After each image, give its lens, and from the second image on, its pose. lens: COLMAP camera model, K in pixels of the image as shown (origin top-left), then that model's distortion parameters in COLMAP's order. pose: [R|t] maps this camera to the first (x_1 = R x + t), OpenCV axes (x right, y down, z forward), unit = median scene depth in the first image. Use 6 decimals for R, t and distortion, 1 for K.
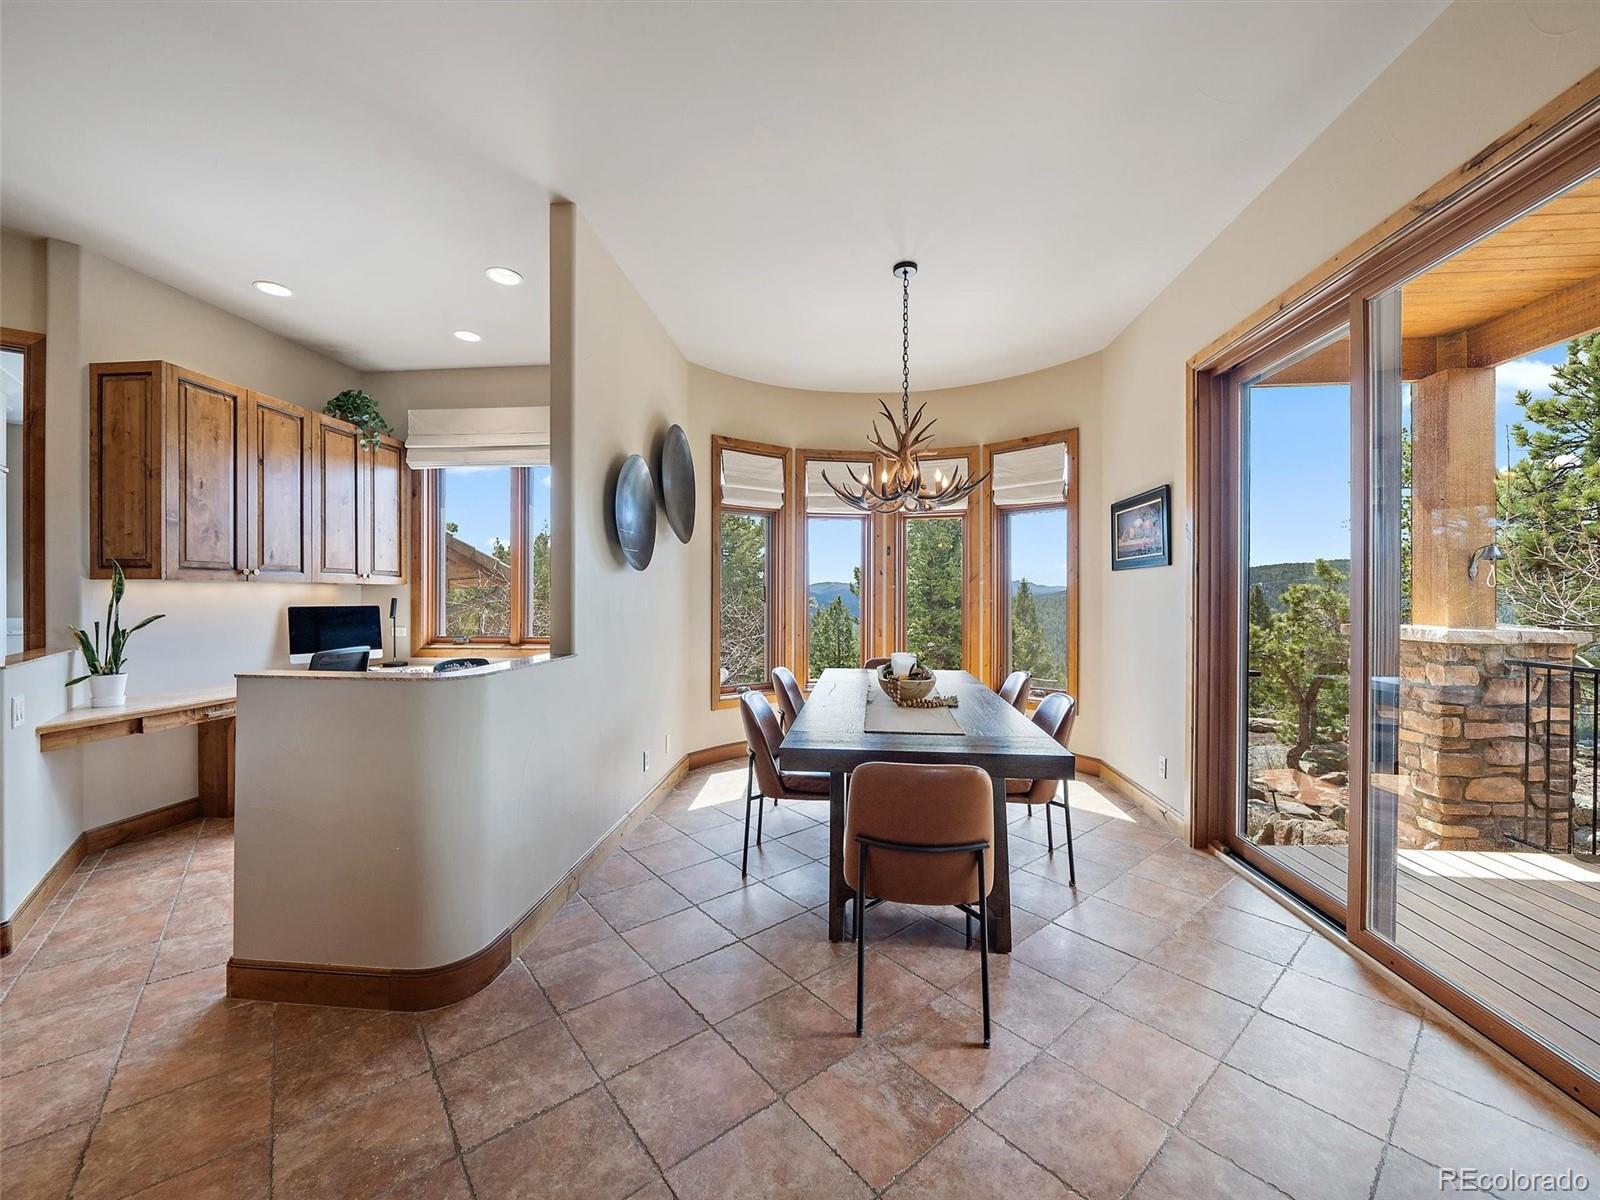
lens RADIAL K [[613.9, 0, 795.5], [0, 613.9, 596.9], [0, 0, 1]] dist [-0.011996, 0.000221]
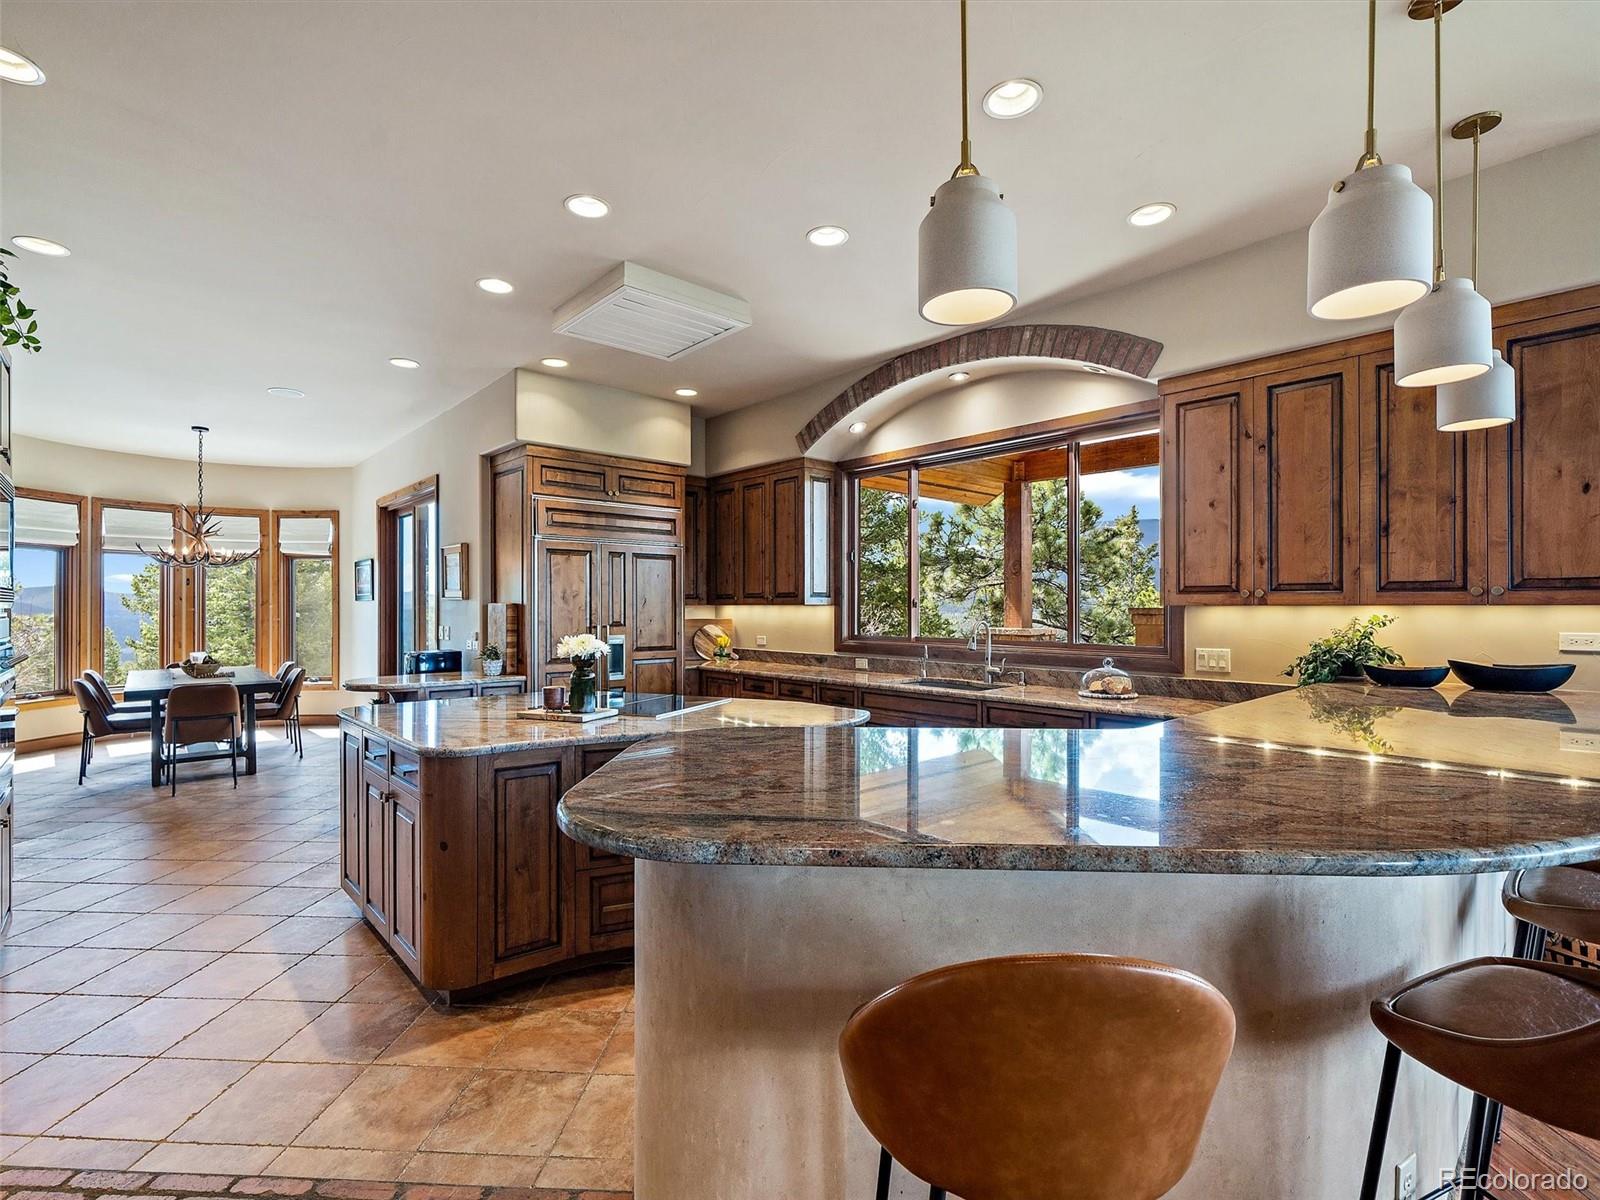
lens RADIAL K [[745.7, 0, 796.5], [0, 745.7, 603.0], [0, 0, 1]] dist [-0.001141, -0.001098]
pose [[0.670712, 0.000585, 0.741718, -0.218048], [0.004411, 0.999979, -0.004777, -0.023092], [-0.741705, 0.006476, 0.670695, -1.437085]]
